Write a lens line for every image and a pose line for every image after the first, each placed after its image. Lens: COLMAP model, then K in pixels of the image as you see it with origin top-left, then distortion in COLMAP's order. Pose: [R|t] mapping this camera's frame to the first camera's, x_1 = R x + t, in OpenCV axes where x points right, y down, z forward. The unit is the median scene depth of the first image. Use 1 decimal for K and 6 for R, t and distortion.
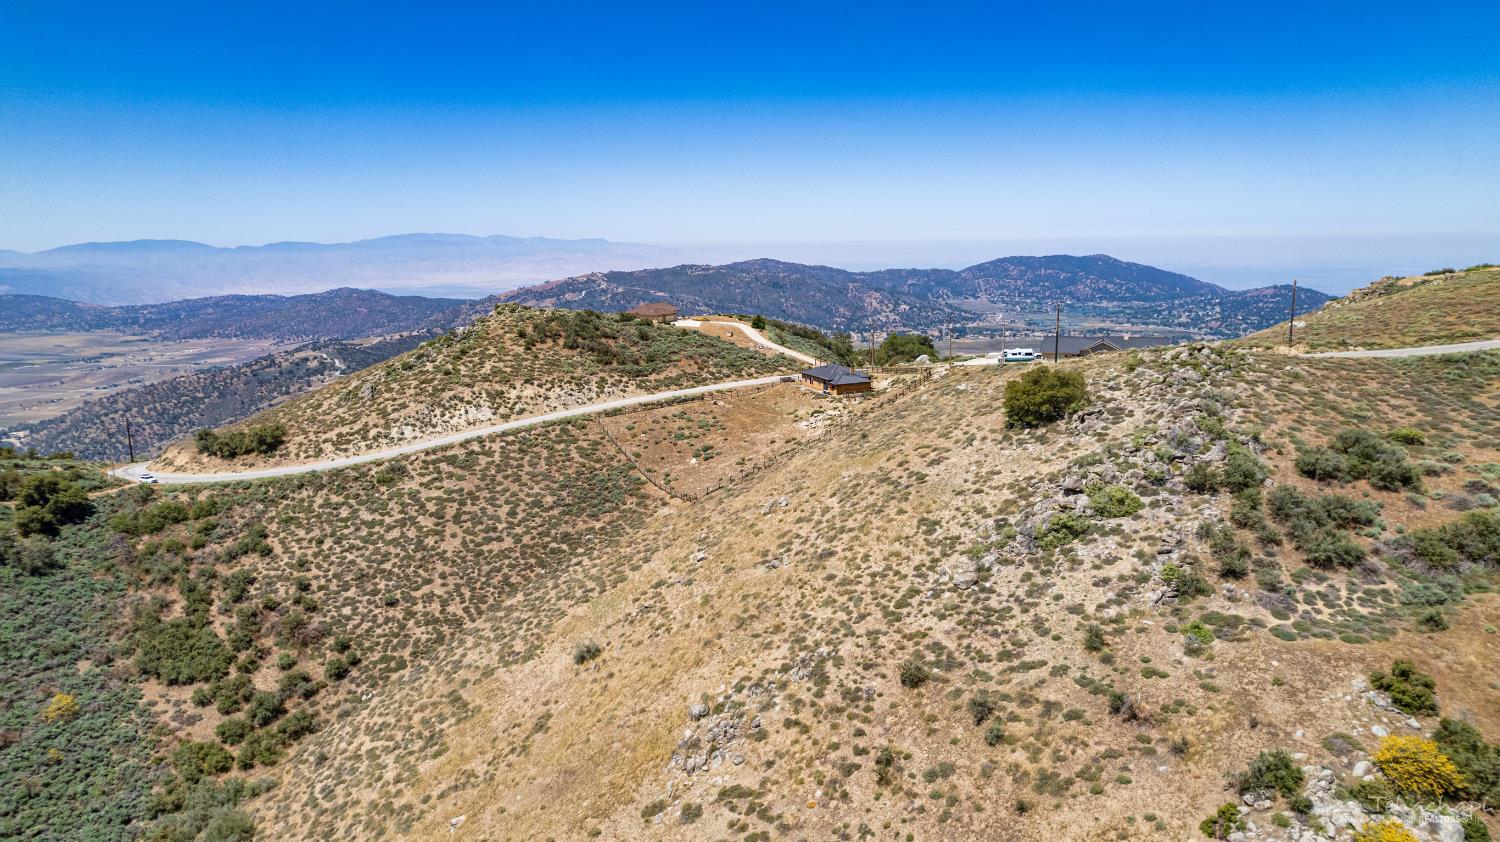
lens RADIAL K [[951.1, 0, 748.1], [0, 951.1, 429.8], [0, 0, 1]] dist [-0.062750, 0.062286]
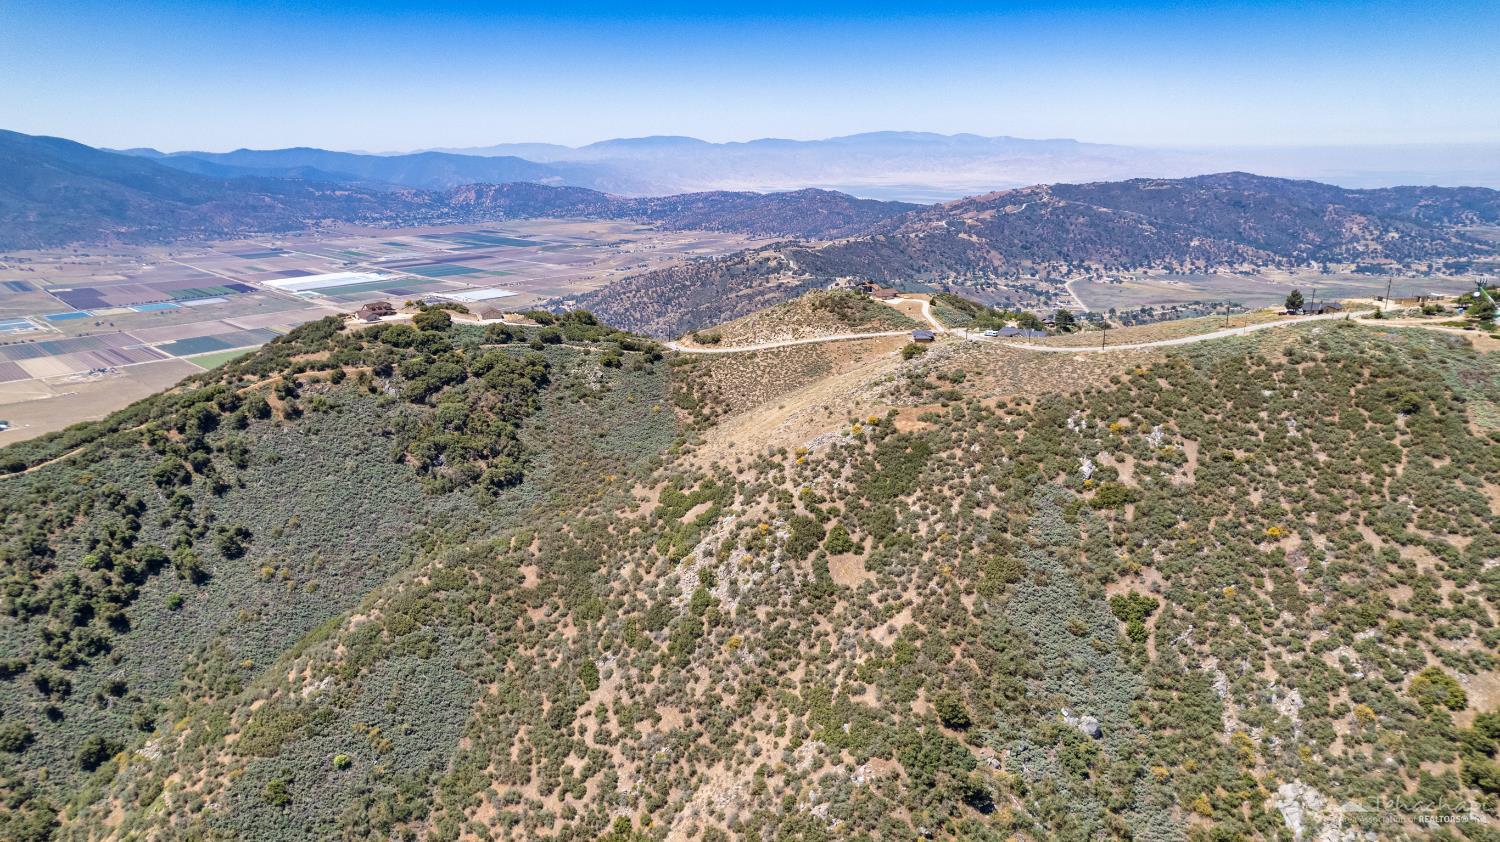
lens RADIAL K [[951.1, 0, 748.1], [0, 951.1, 429.8], [0, 0, 1]] dist [-0.062750, 0.062286]
pose [[0.891587, 0.135884, -0.431981, 0.059166], [-0.091094, 0.988236, 0.122845, -0.005574], [0.443592, -0.070176, 0.893477, -0.106588]]
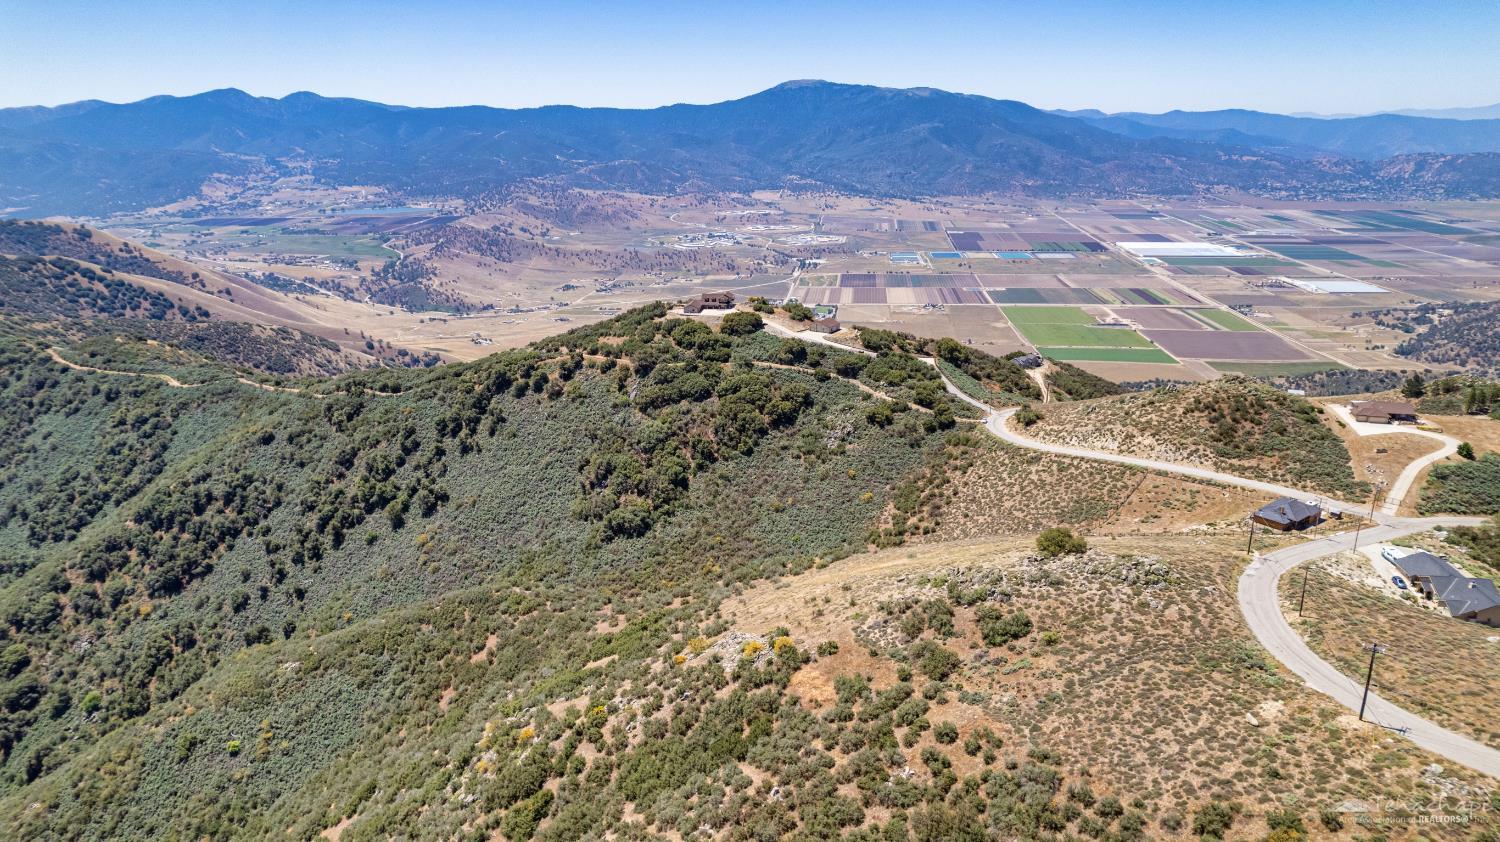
lens RADIAL K [[951.1, 0, 748.1], [0, 951.1, 429.8], [0, 0, 1]] dist [-0.062750, 0.062286]
pose [[0.206603, 0.317461, -0.925491, 0.079111], [-0.179947, 0.942093, 0.282985, -0.028335], [0.961735, 0.108074, 0.251765, -0.000753]]
